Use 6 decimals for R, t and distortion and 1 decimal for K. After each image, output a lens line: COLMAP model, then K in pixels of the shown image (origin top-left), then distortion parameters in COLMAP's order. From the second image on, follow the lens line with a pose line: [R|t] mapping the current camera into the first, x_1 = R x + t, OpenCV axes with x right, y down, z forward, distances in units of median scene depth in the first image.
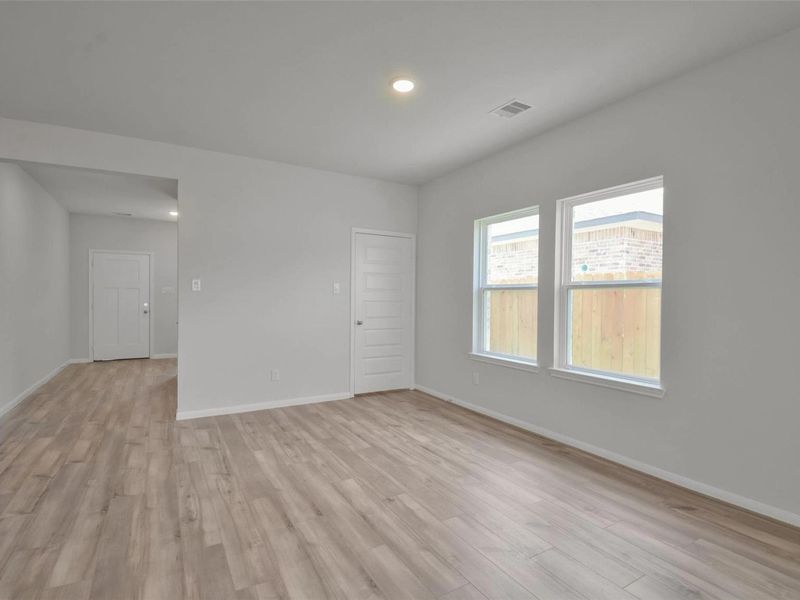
lens RADIAL K [[407.6, 0, 397.7], [0, 407.6, 311.2], [0, 0, 1]] dist [0.000911, -0.001594]
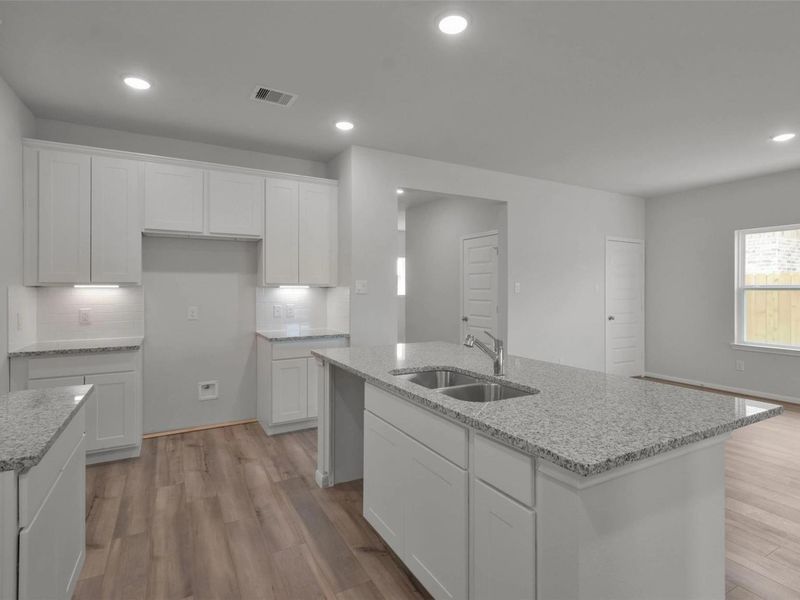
lens RADIAL K [[407.6, 0, 403.6], [0, 407.6, 296.9], [0, 0, 1]] dist [0.000911, -0.001594]
pose [[0.999822, -0.007948, -0.017085, -0.972278], [0.007706, 0.999870, -0.014142, -0.029042], [0.017195, 0.014008, 0.999754, -0.243494]]
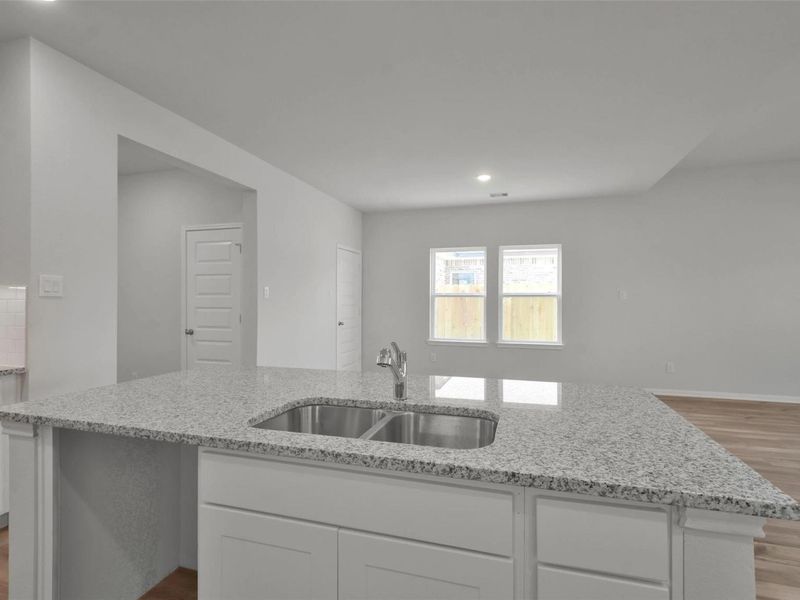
lens RADIAL K [[407.6, 0, 394.8], [0, 407.6, 310.9], [0, 0, 1]] dist [0.000911, -0.001594]
pose [[0.743964, -0.026442, 0.667696, -1.136165], [0.025815, 0.999608, 0.010823, -0.025232], [-0.667721, 0.009185, 0.744355, 0.005231]]
